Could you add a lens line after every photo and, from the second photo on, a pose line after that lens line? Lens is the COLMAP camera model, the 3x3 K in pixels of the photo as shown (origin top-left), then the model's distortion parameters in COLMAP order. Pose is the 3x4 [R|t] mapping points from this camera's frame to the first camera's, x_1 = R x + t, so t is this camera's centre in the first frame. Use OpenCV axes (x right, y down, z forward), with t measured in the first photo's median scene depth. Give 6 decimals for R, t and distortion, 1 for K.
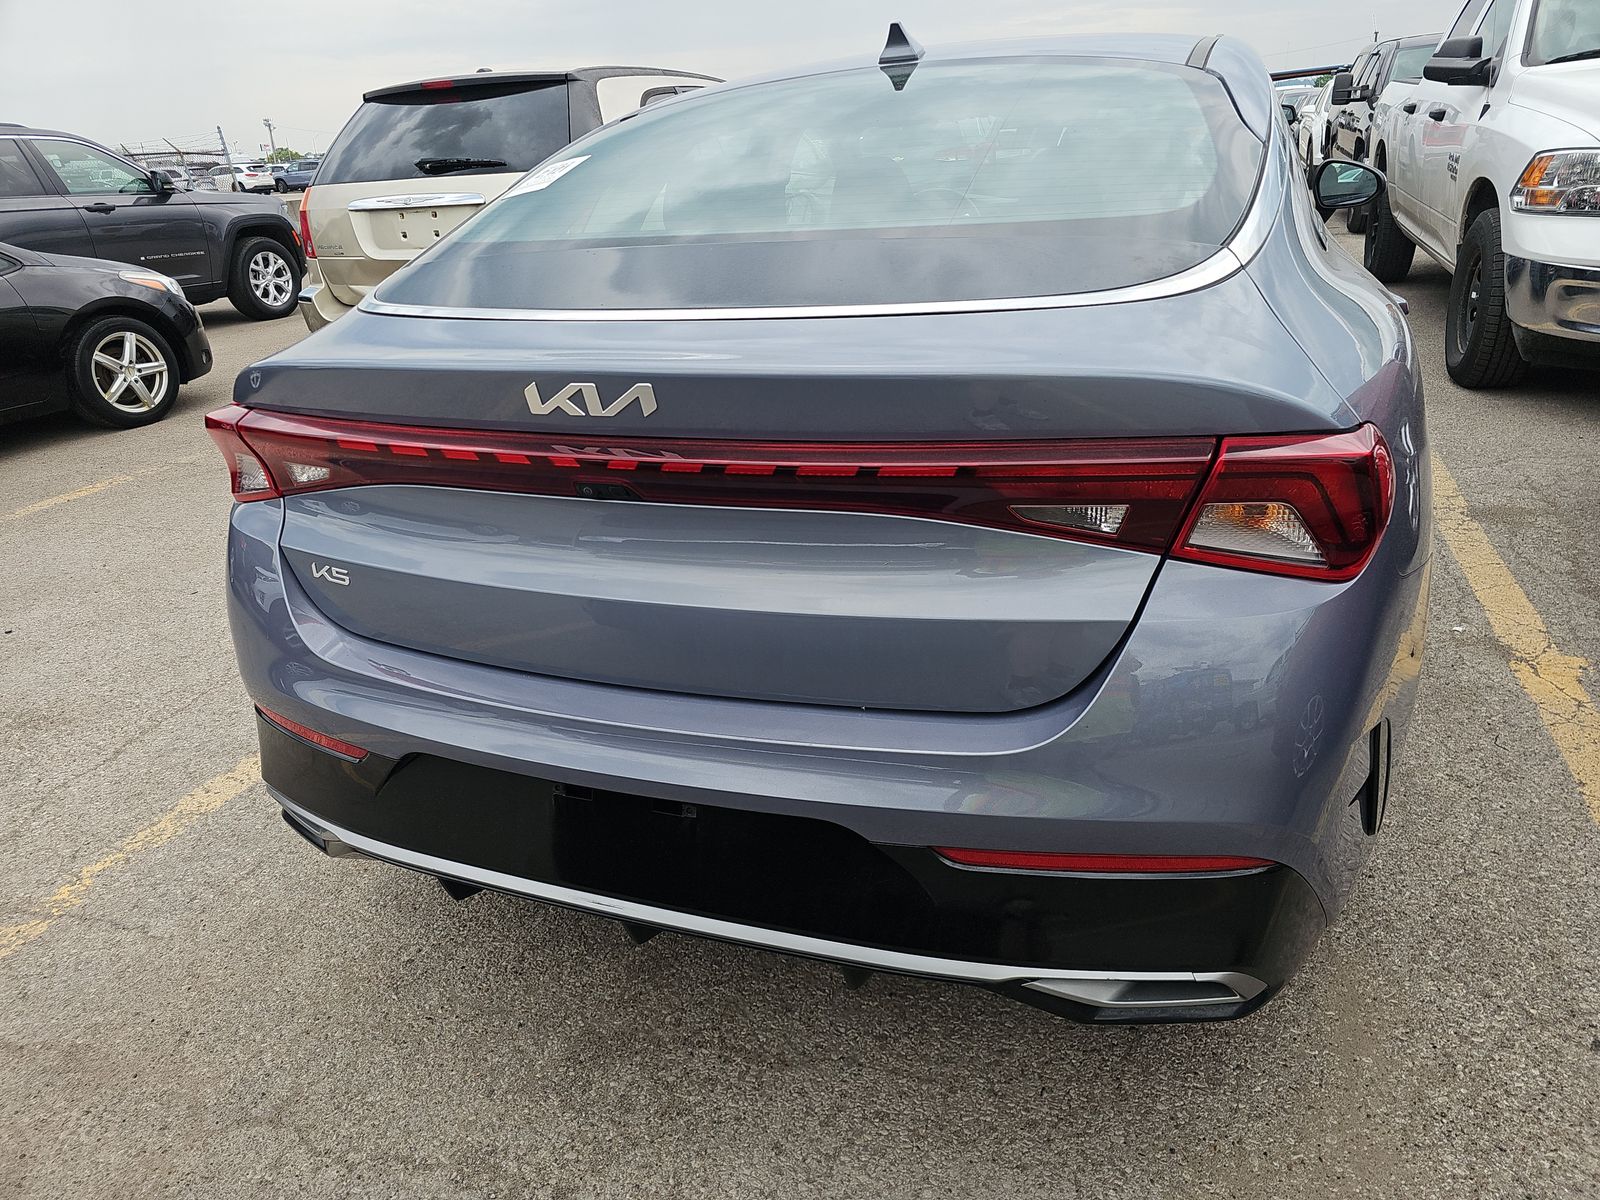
lens RADIAL K [[1050.2, 0, 800.0], [0, 1050.2, 600.0], [0, 0, 1]] dist [0.041674, -0.043113]
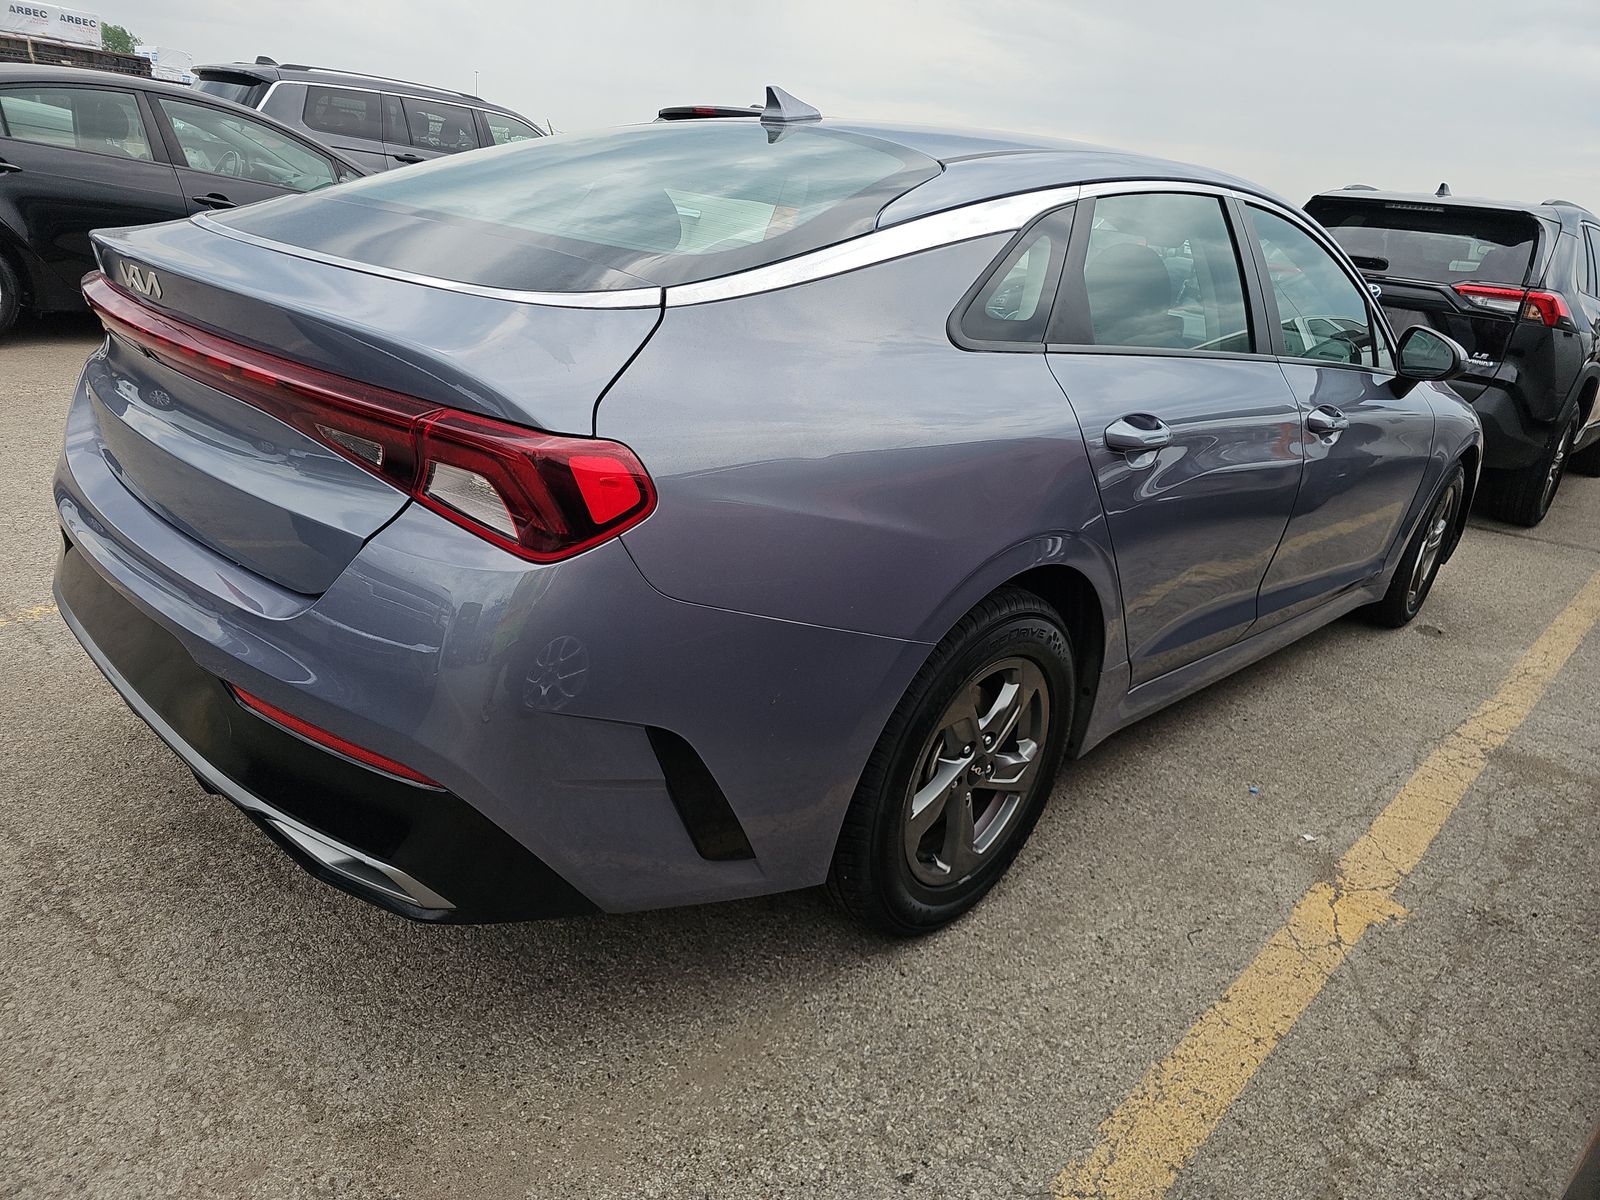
lens RADIAL K [[1050.2, 0, 800.0], [0, 1050.2, 600.0], [0, 0, 1]] dist [0.041674, -0.043113]
pose [[0.904388, 0.296823, -0.306558, 0.526021], [-0.313215, 0.949671, -0.004515, -0.029084], [0.289789, 0.100102, 0.951841, 0.001599]]
